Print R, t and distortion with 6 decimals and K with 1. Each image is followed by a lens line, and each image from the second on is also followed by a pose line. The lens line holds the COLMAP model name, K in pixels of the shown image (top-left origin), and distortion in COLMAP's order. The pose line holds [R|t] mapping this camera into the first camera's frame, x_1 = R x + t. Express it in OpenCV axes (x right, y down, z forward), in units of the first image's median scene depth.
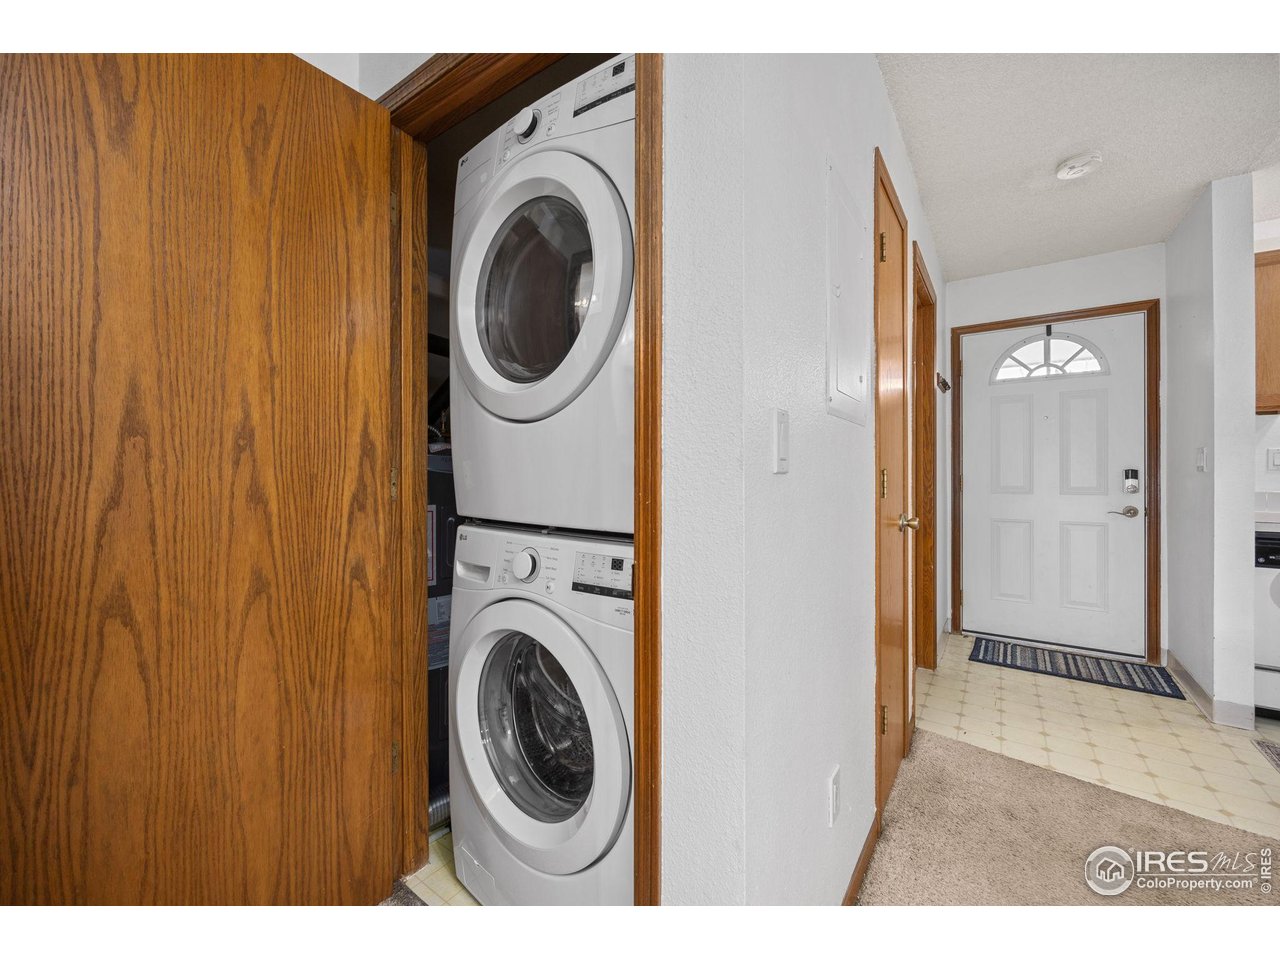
lens RADIAL K [[519.9, 0, 642.0], [0, 519.9, 477.1], [0, 0, 1]] dist [-0.000915, 0.000544]
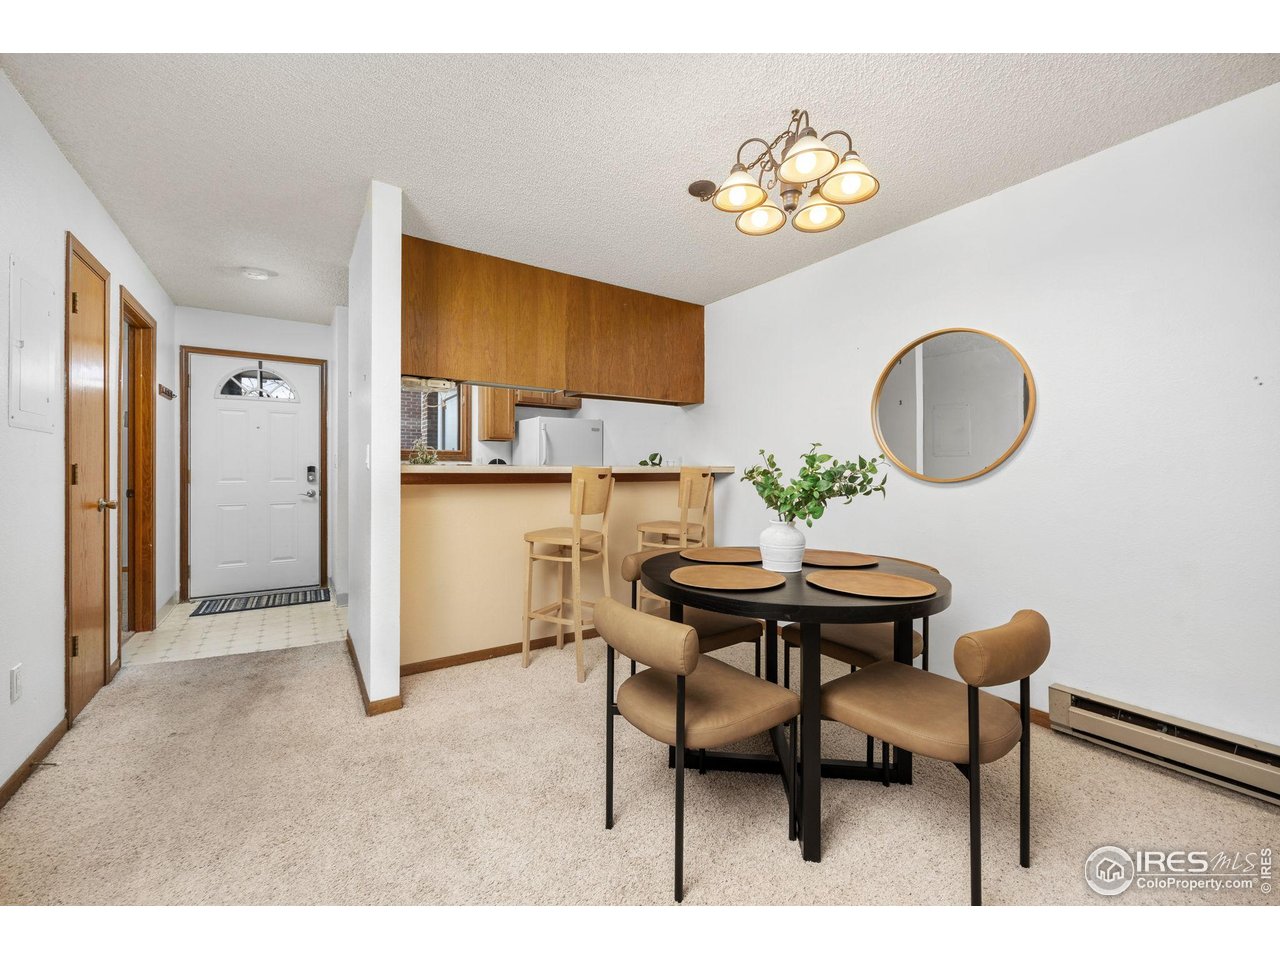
lens RADIAL K [[519.9, 0, 652.6], [0, 519.9, 473.6], [0, 0, 1]] dist [-0.000915, 0.000544]
pose [[0.354954, 0.003151, 0.934878, -0.157675], [-0.004385, 0.999989, -0.001706, 0.003813], [-0.934873, -0.003494, 0.354964, -0.521483]]
